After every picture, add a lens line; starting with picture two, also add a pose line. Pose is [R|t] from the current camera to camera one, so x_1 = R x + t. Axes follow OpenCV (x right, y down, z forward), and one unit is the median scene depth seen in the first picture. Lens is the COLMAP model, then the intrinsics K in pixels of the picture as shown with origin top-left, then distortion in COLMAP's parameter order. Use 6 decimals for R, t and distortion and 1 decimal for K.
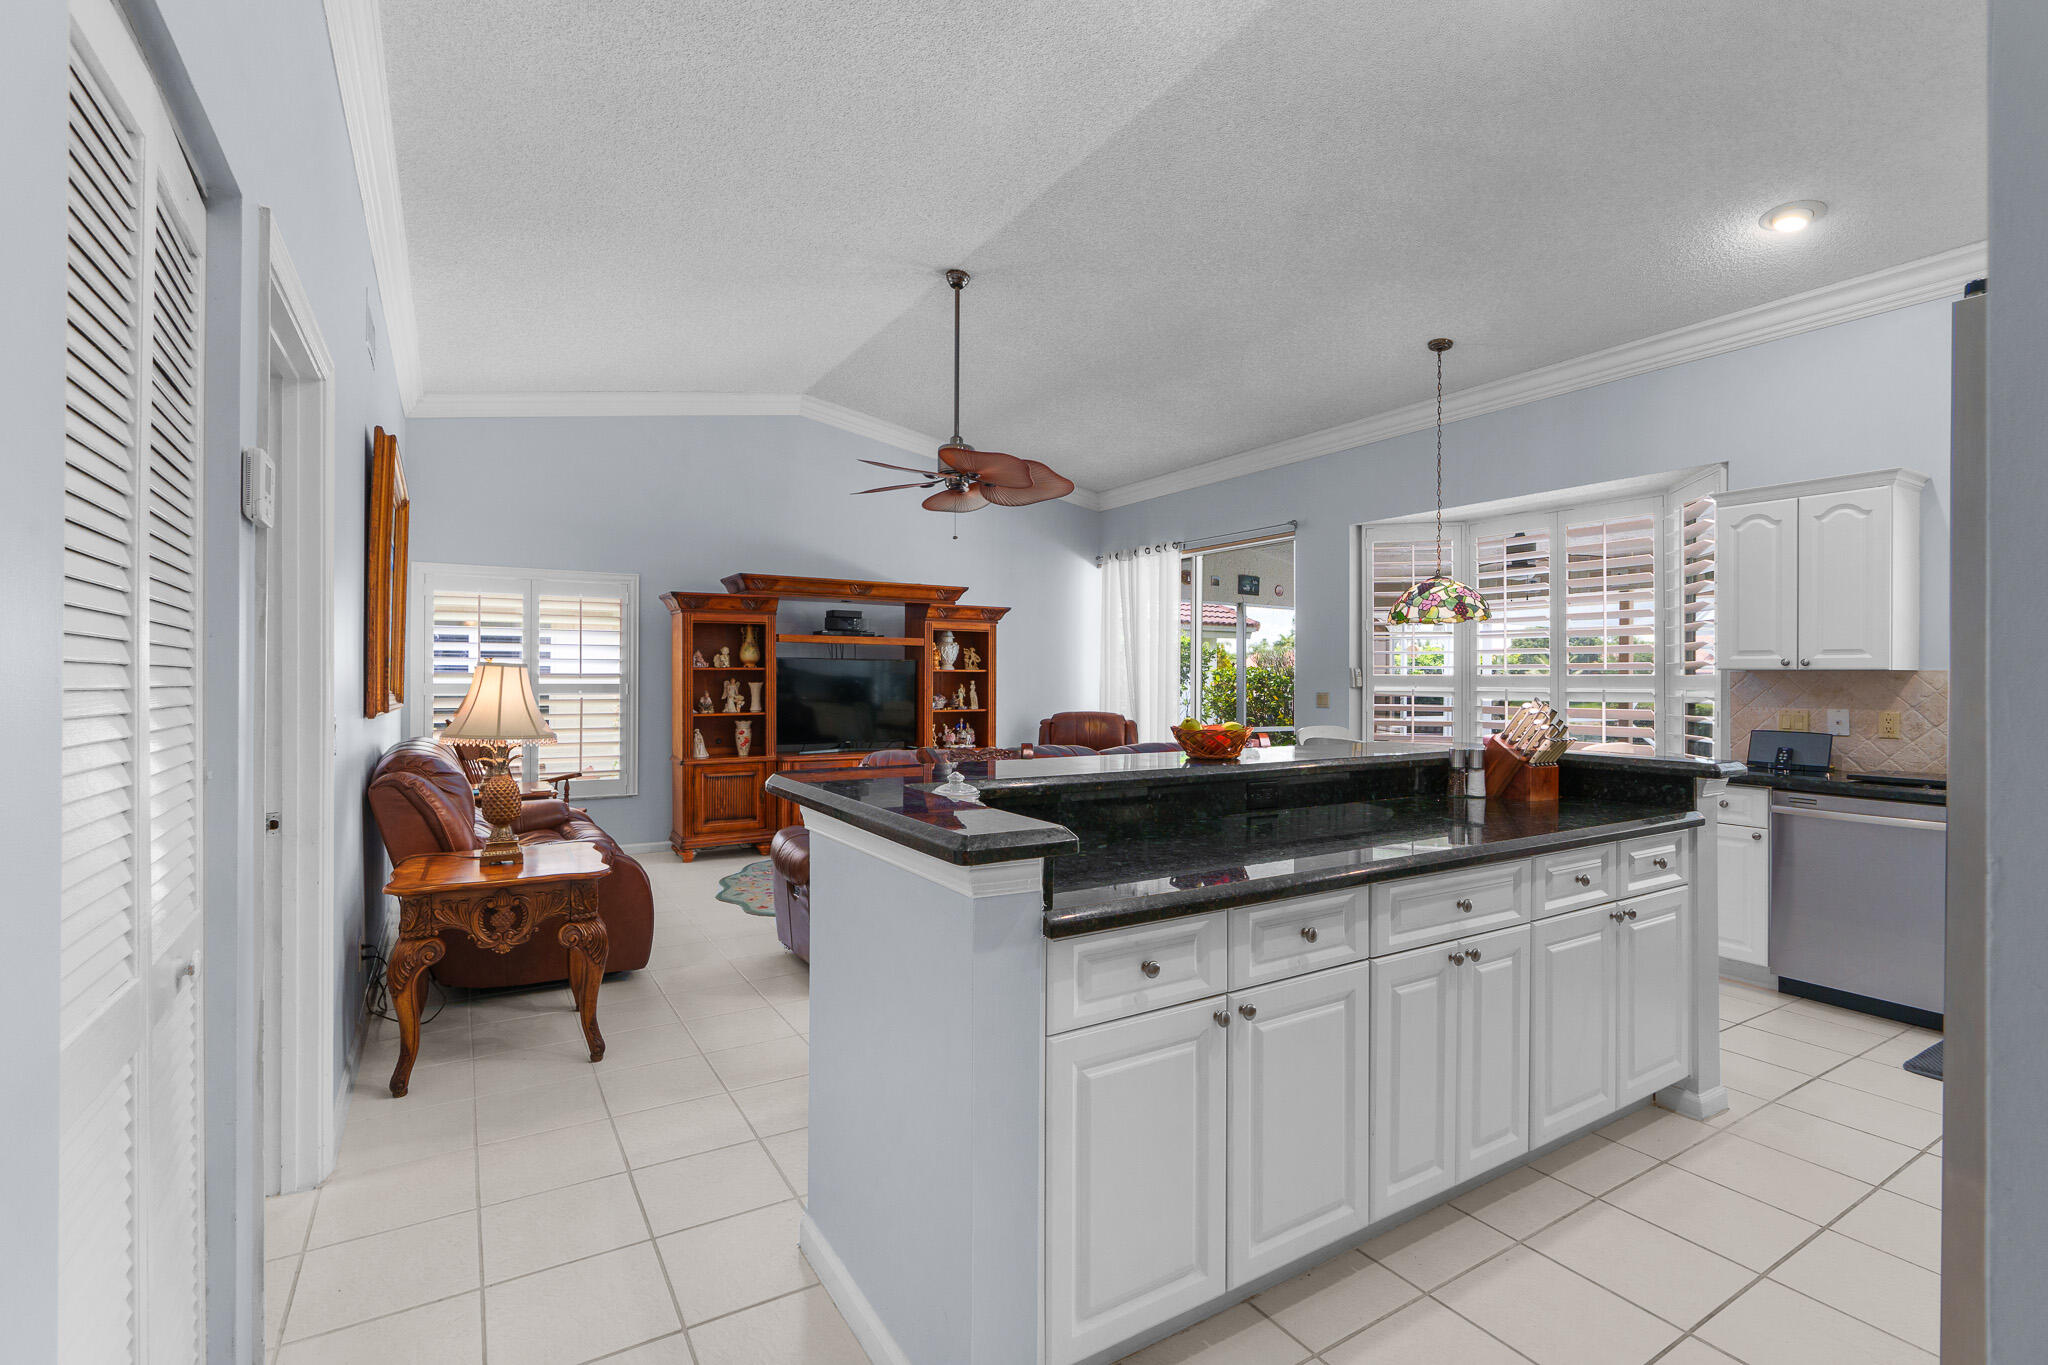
lens RADIAL K [[931.5, 0, 1018.5], [0, 931.5, 677.2], [0, 0, 1]] dist [-0.015864, 0.006958]
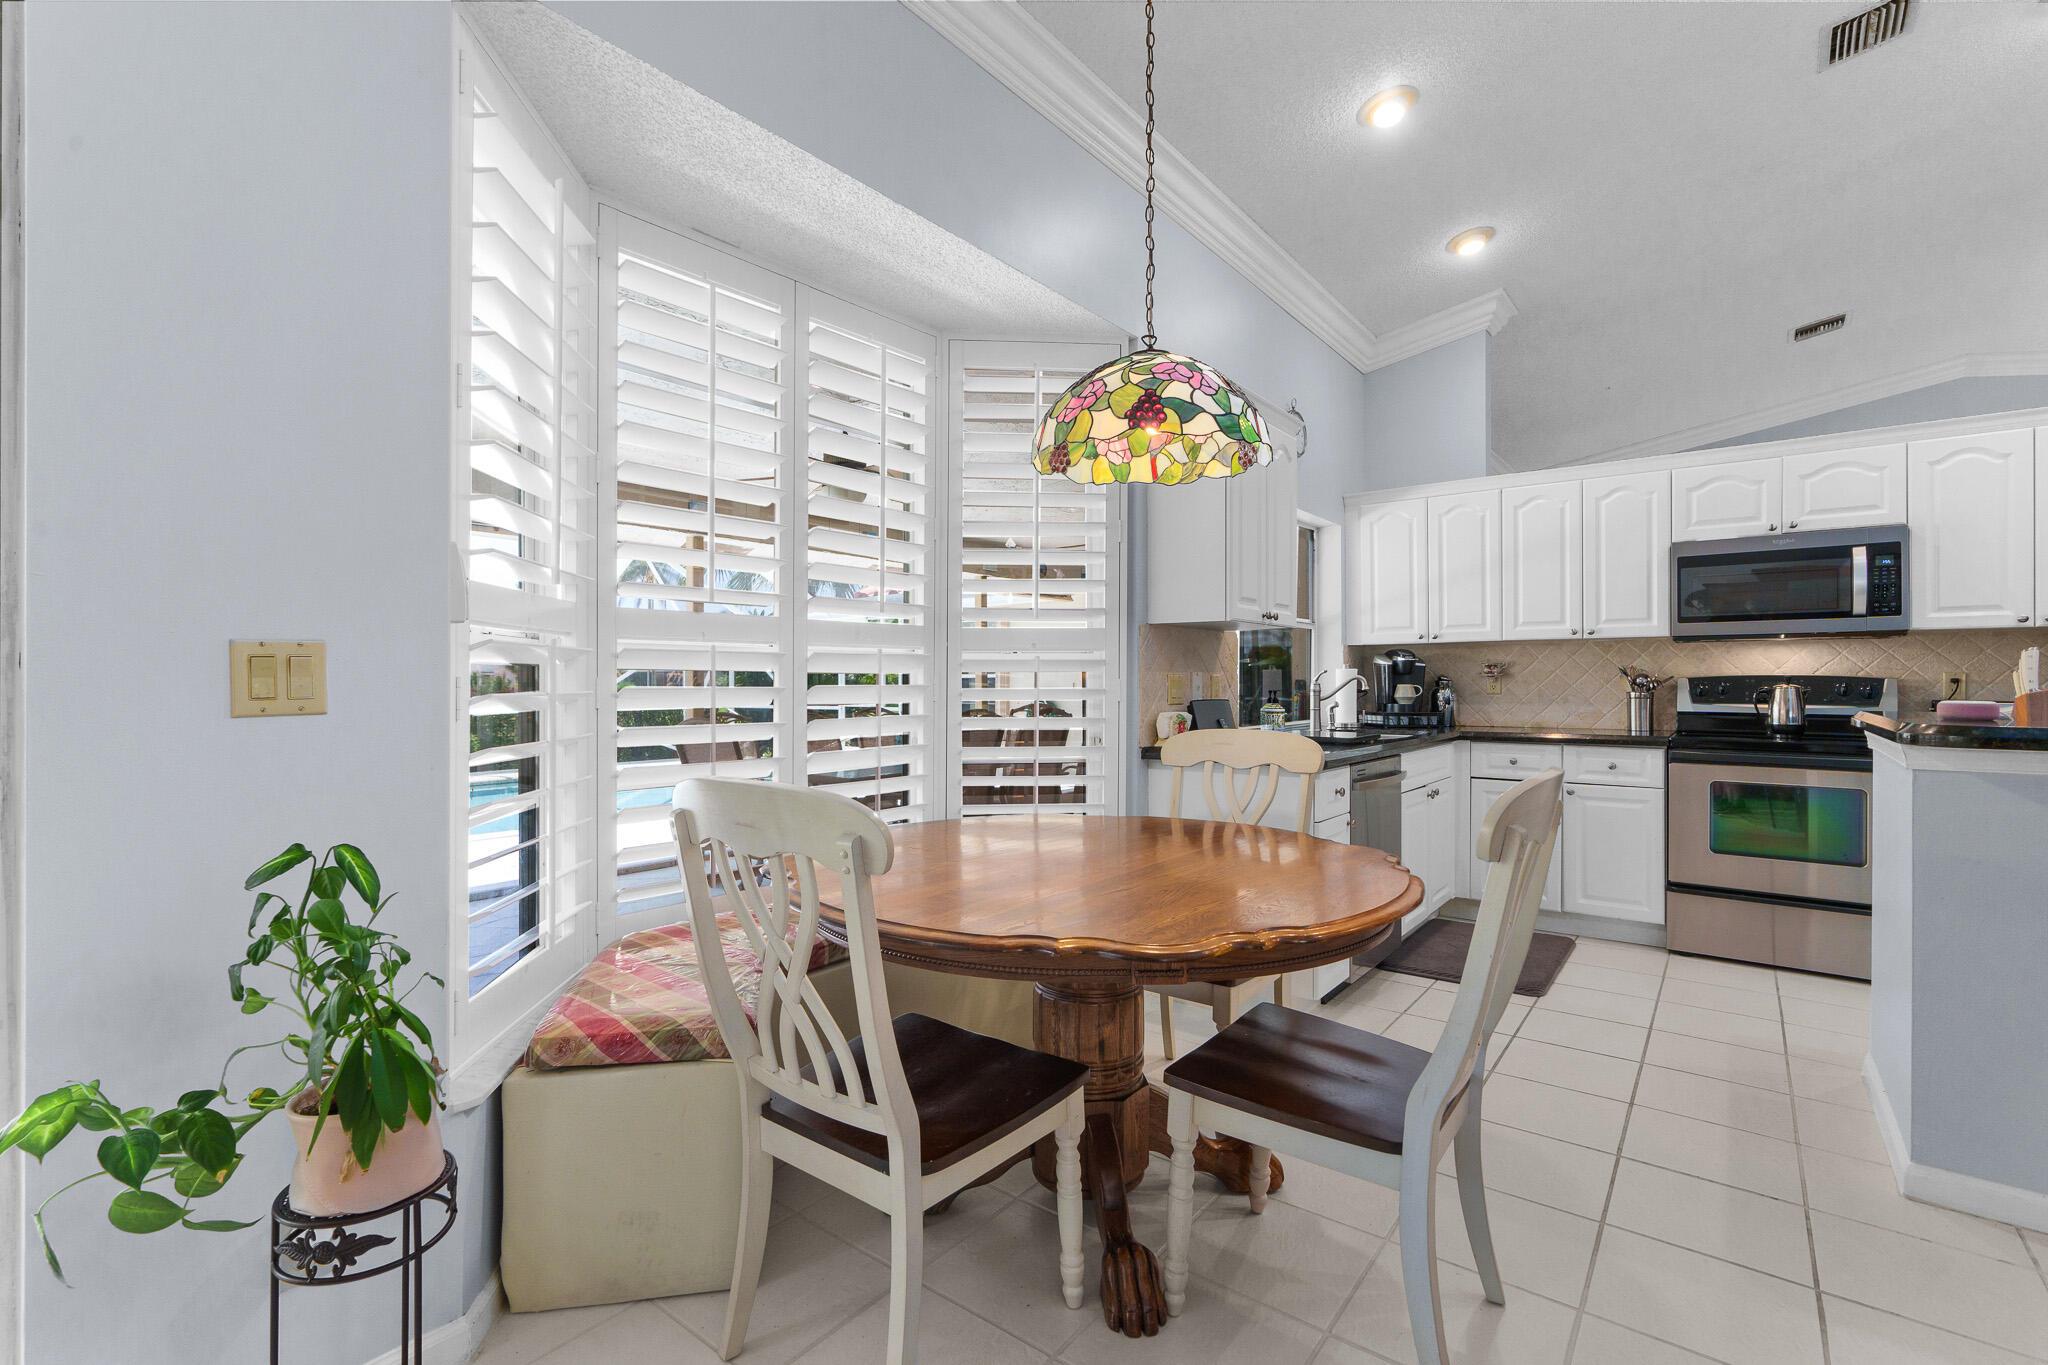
lens RADIAL K [[924.8, 0, 1013.5], [0, 924.8, 680.2], [0, 0, 1]] dist [-0.007437, 0.001904]
pose [[-0.341188, -0.005683, 0.939978, 0.103686], [-0.003002, 0.999983, 0.004956, 0.032491], [-0.939990, -0.001131, -0.341199, 1.248534]]
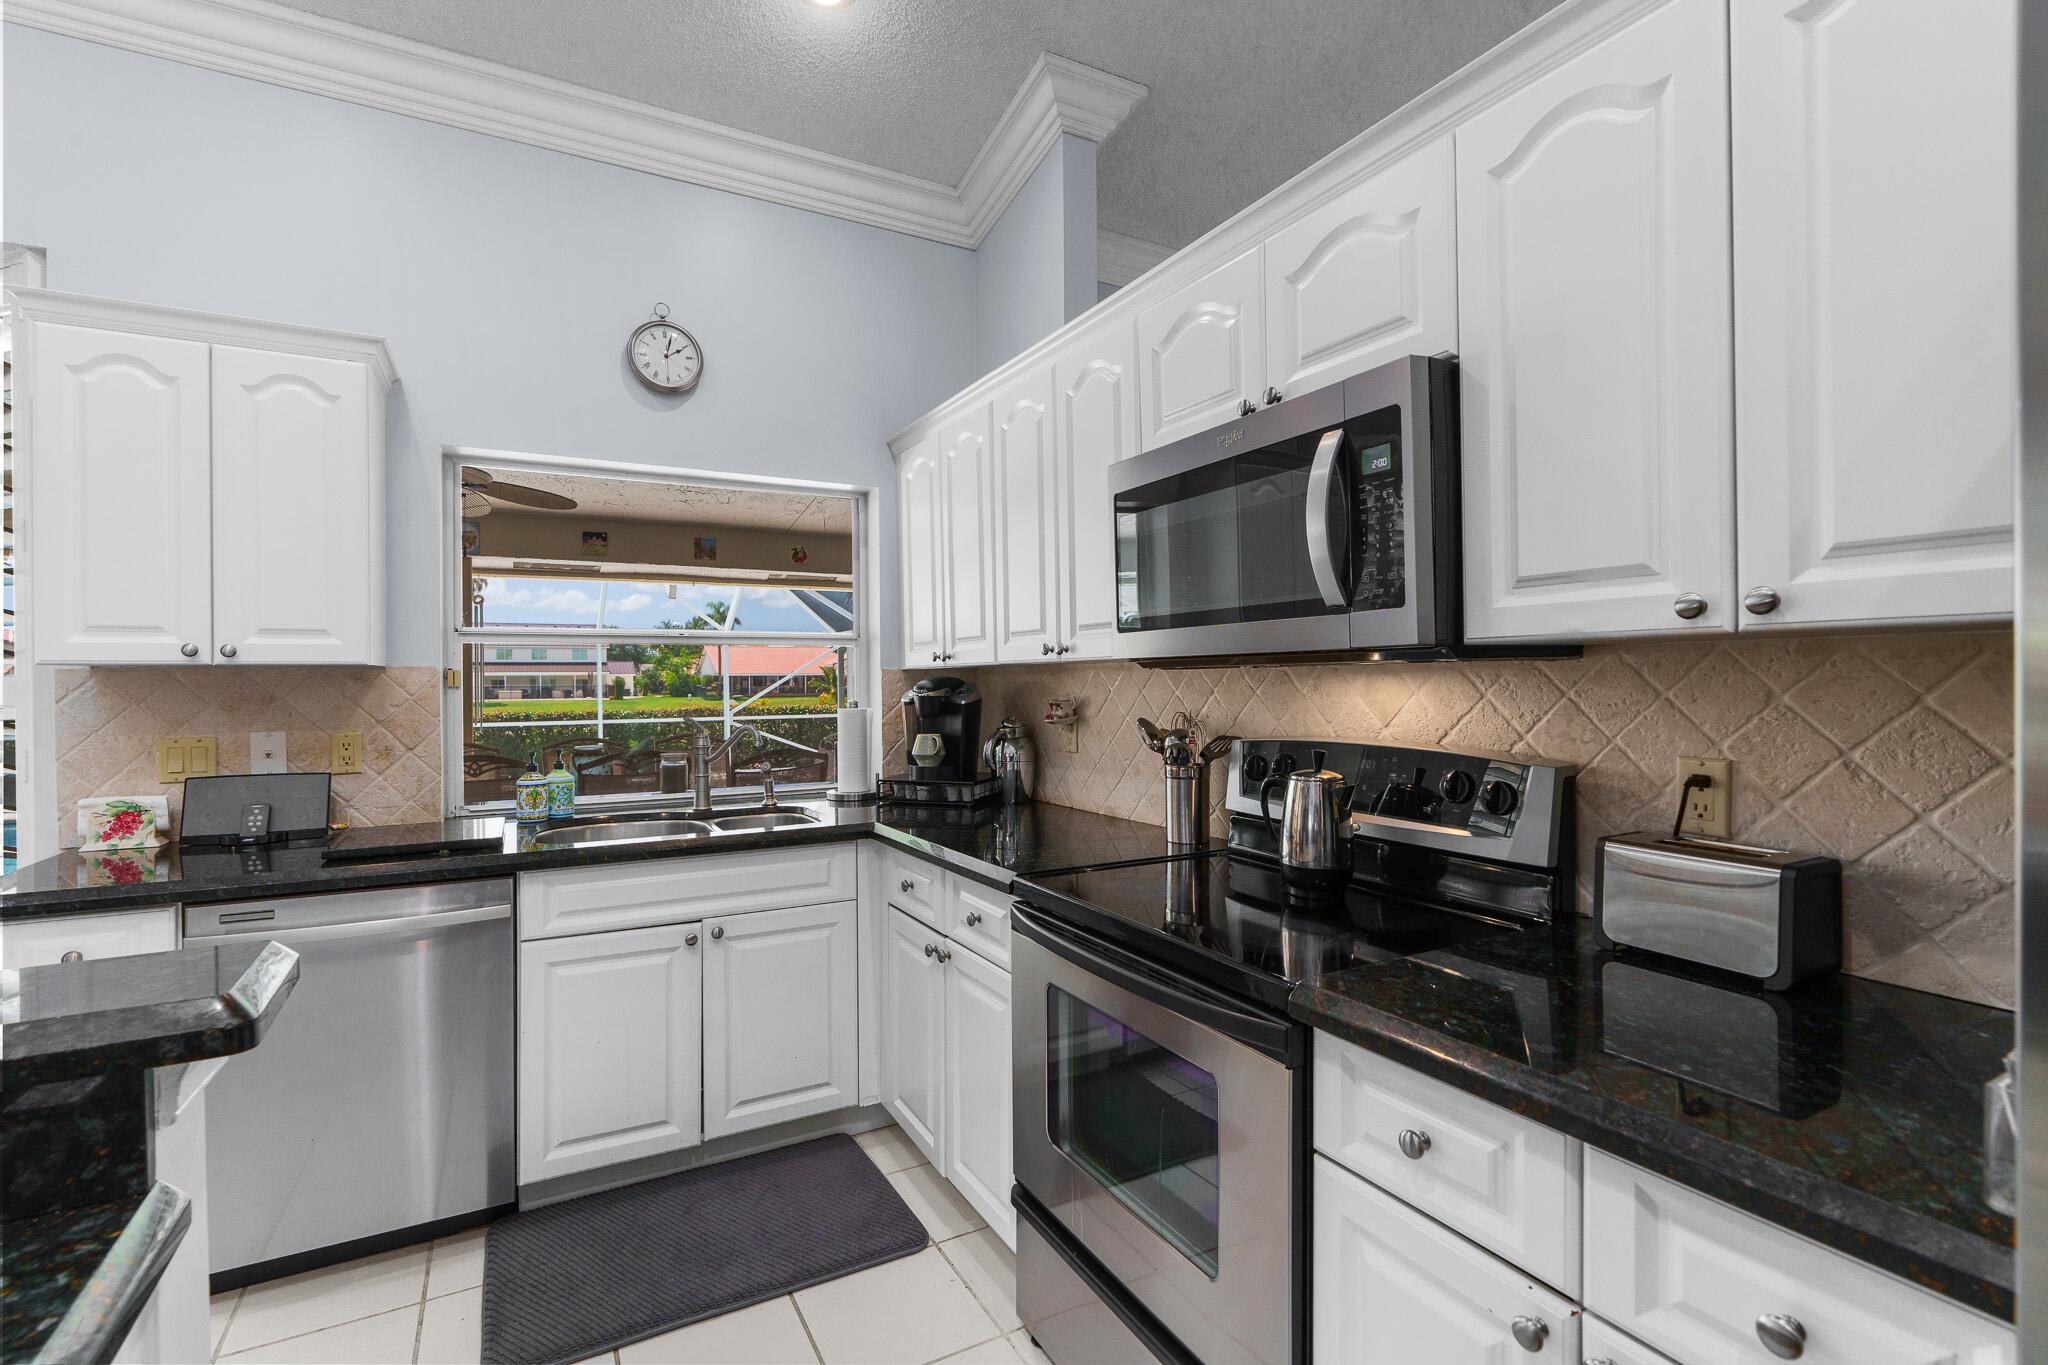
lens RADIAL K [[924.8, 0, 1013.5], [0, 924.8, 680.2], [0, 0, 1]] dist [-0.007437, 0.001904]
pose [[0.057122, -0.008284, 0.998333, 0.278668], [0.008592, 0.999933, 0.007805, 0.000574], [-0.998330, 0.008132, 0.057190, 0.419552]]
